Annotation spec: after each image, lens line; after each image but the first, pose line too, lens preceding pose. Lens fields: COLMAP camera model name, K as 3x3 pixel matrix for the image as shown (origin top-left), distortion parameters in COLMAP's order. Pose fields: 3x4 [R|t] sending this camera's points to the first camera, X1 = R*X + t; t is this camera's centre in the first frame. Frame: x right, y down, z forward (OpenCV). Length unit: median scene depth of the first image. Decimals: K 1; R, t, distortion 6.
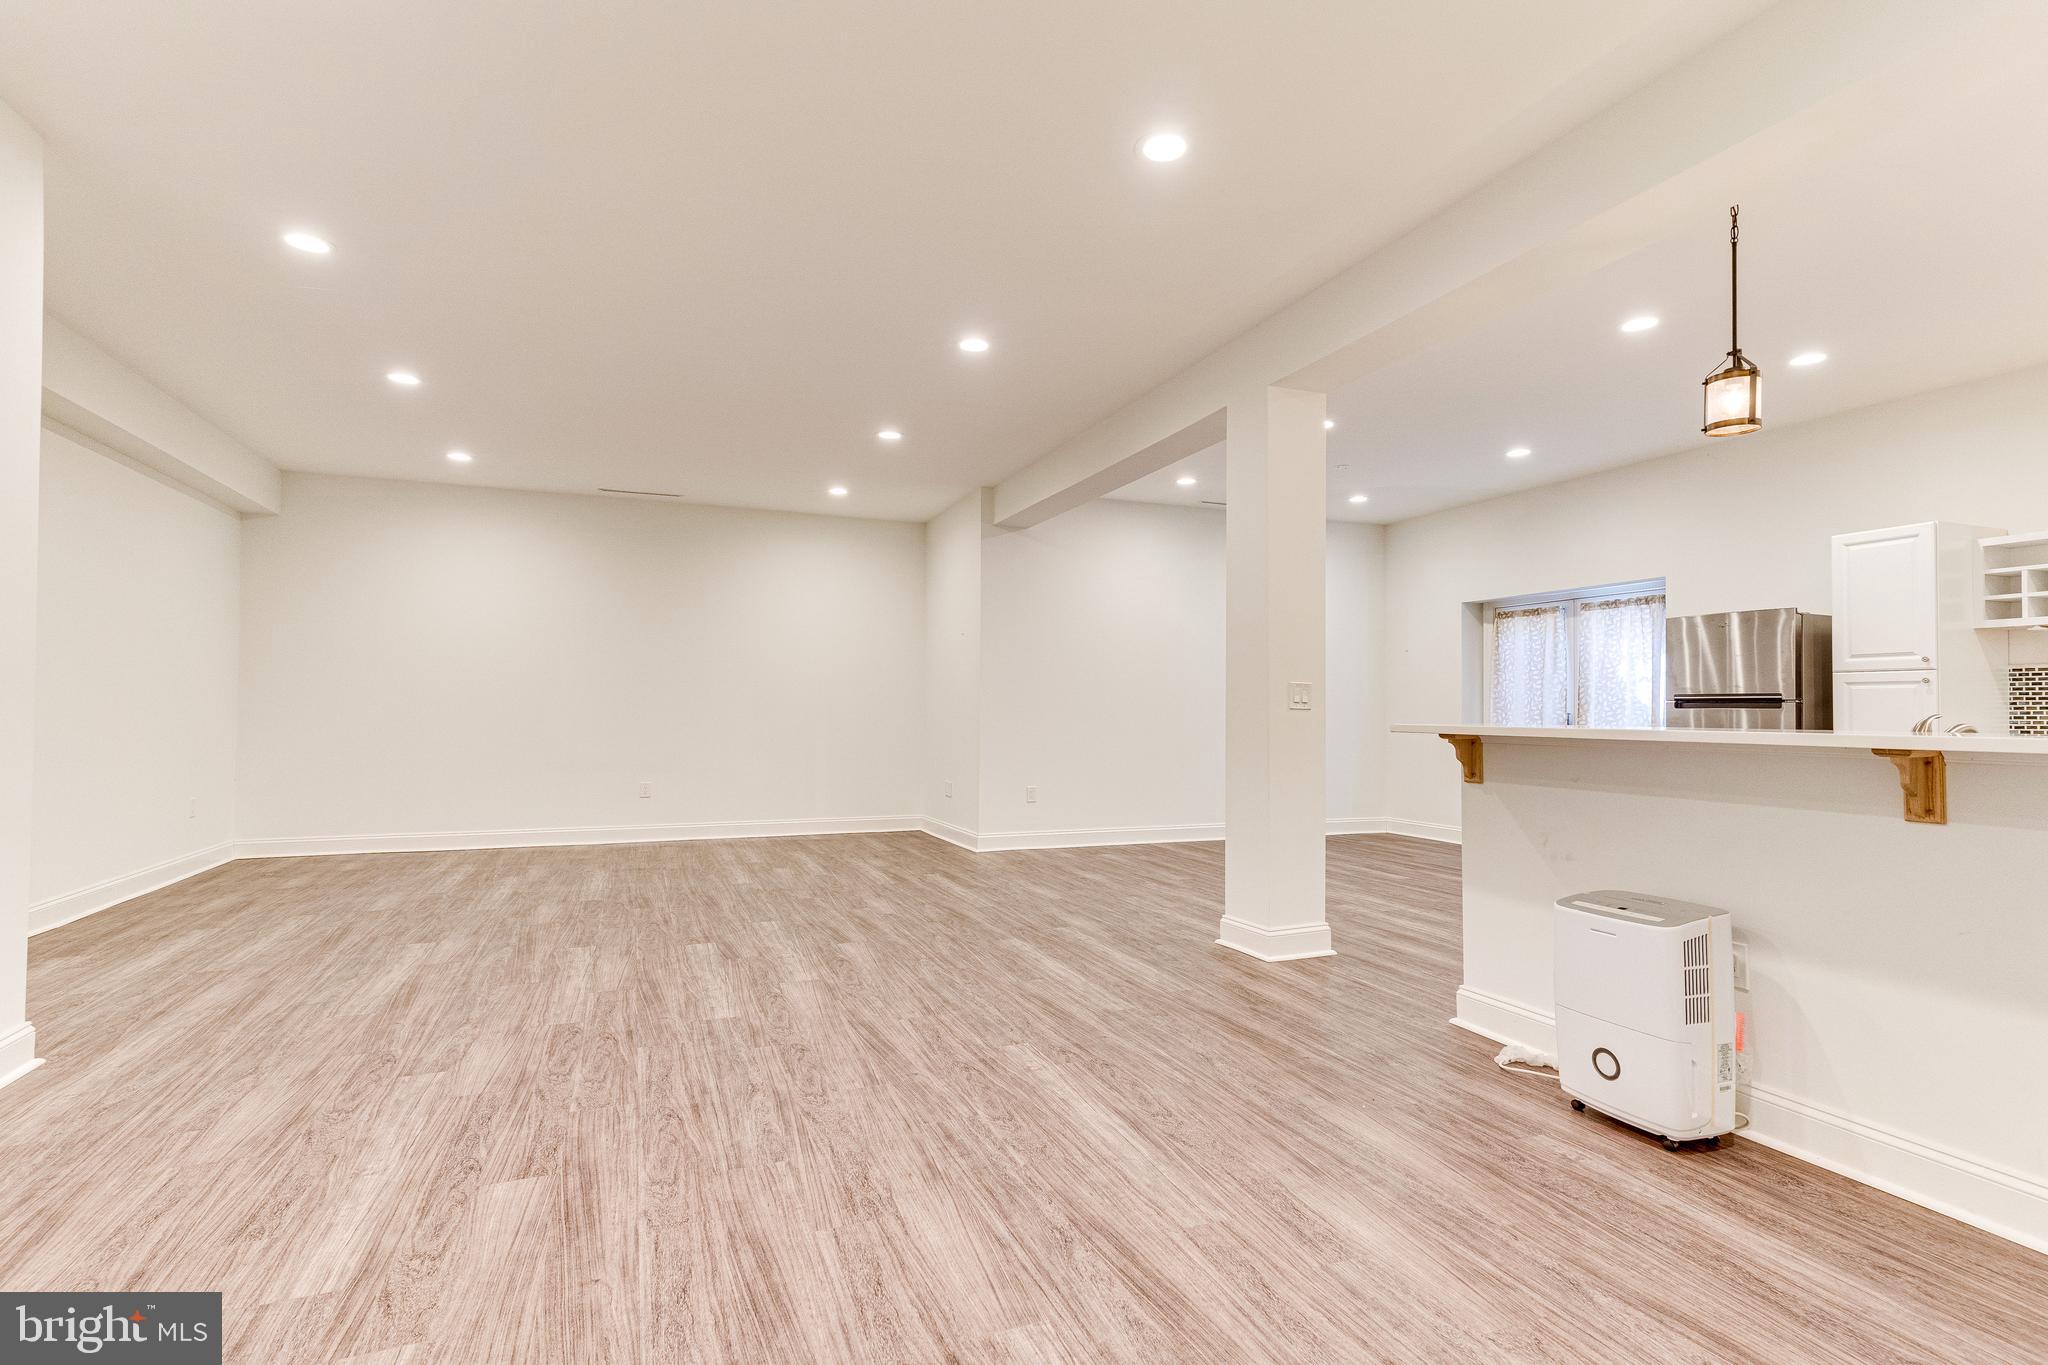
lens RADIAL K [[968.0, 0, 1018.5], [0, 968.0, 683.1], [0, 0, 1]] dist [0.020906, -0.000916]
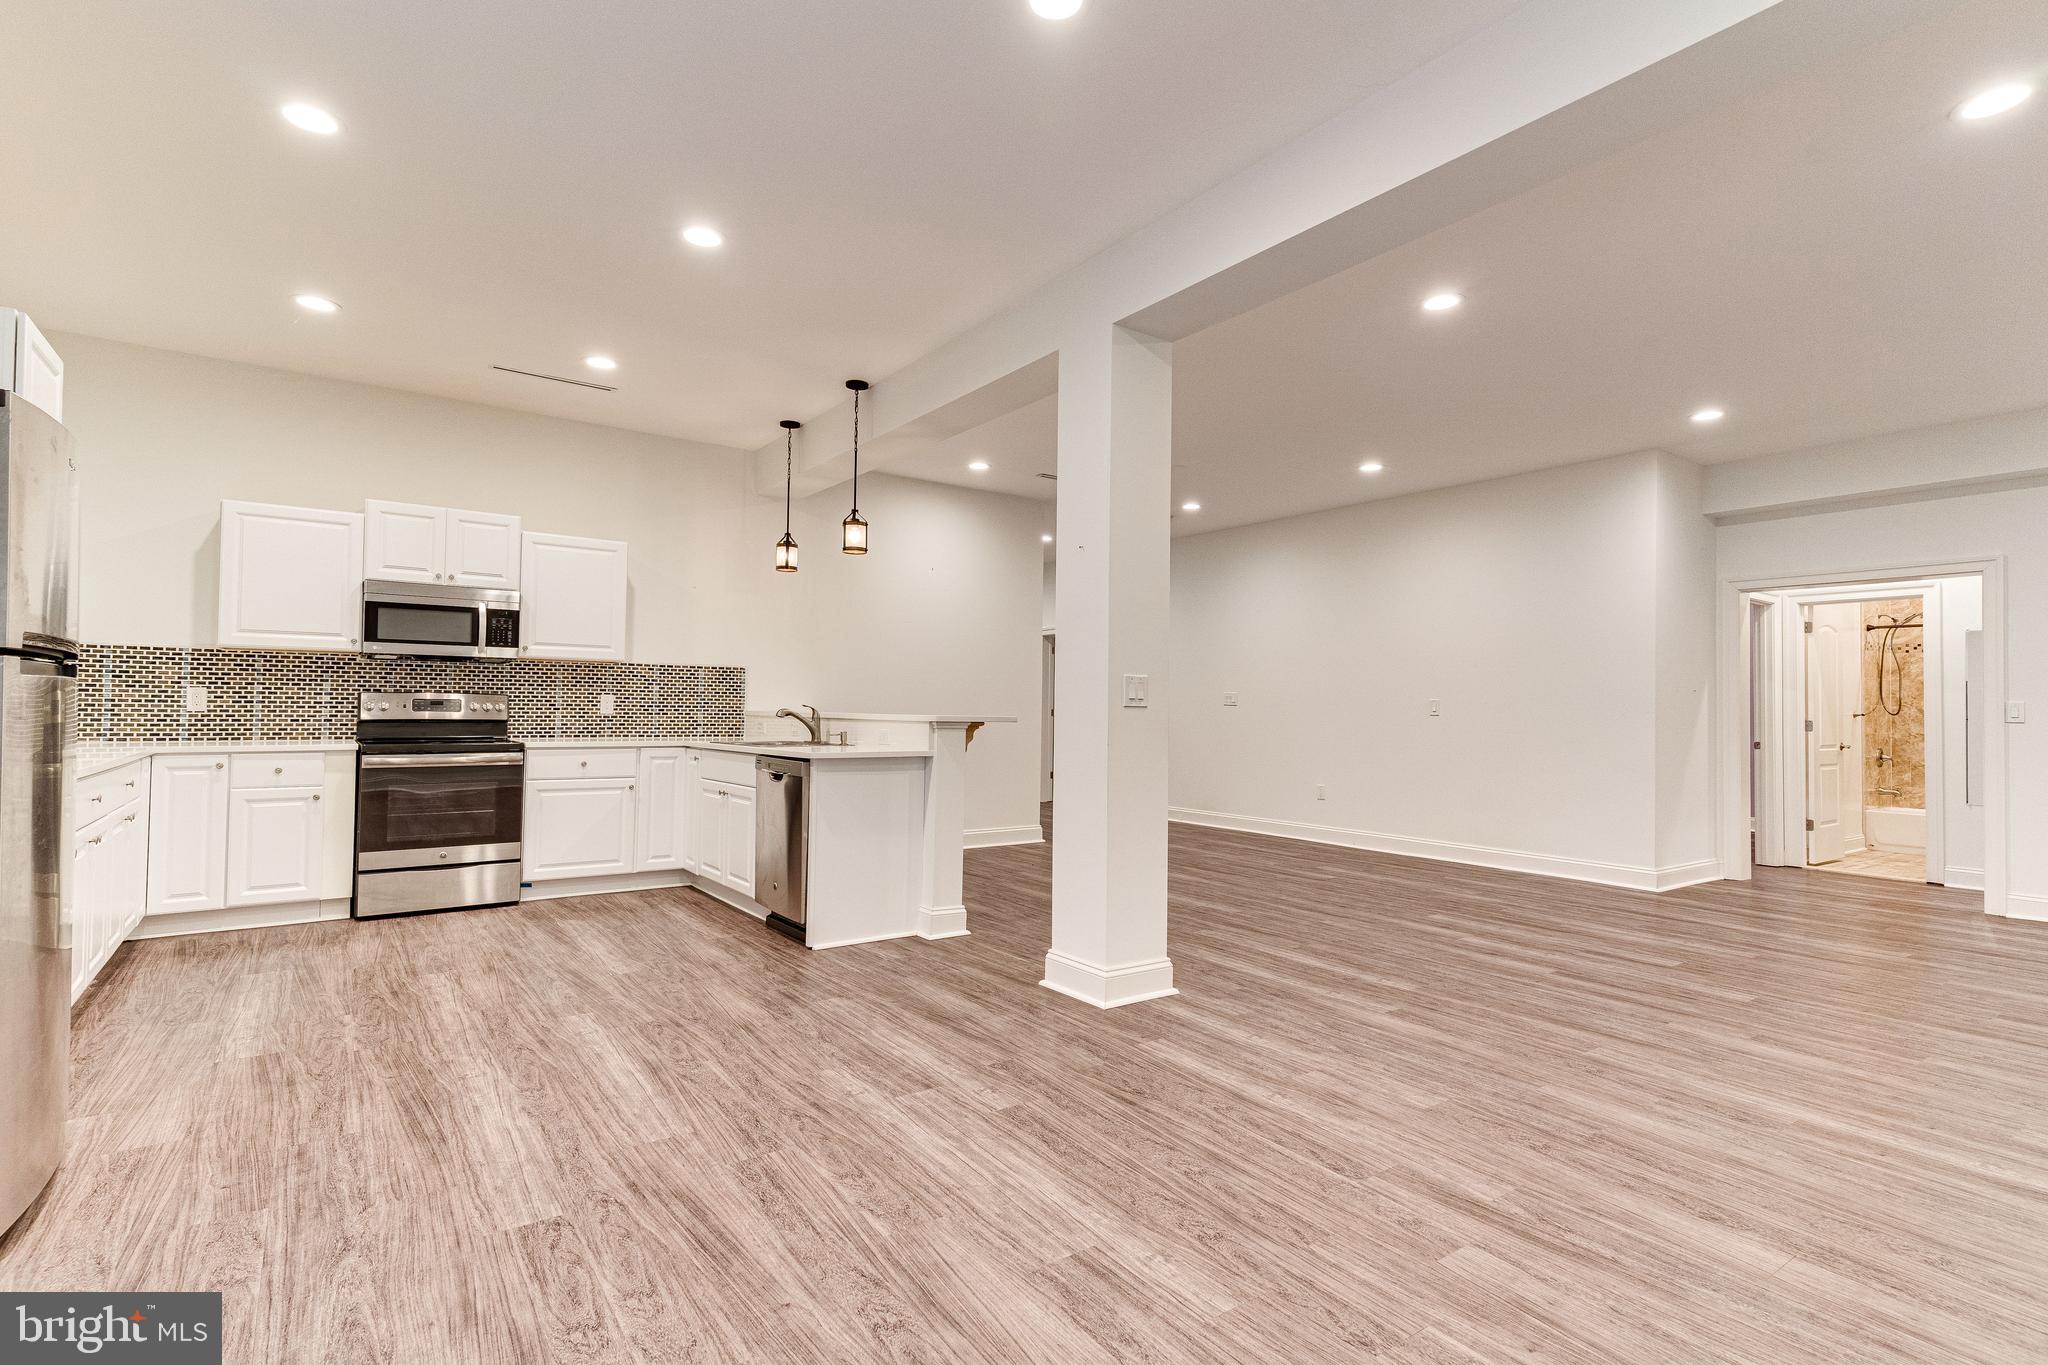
lens RADIAL K [[975.3, 0, 1016.0], [0, 975.3, 693.3], [0, 0, 1]] dist [0.020823, -0.000173]
pose [[-0.971931, -0.024432, -0.233996, 0.629361], [-0.014532, 0.998929, -0.043938, 0.062249], [0.234819, -0.039304, -0.971244, 2.091431]]
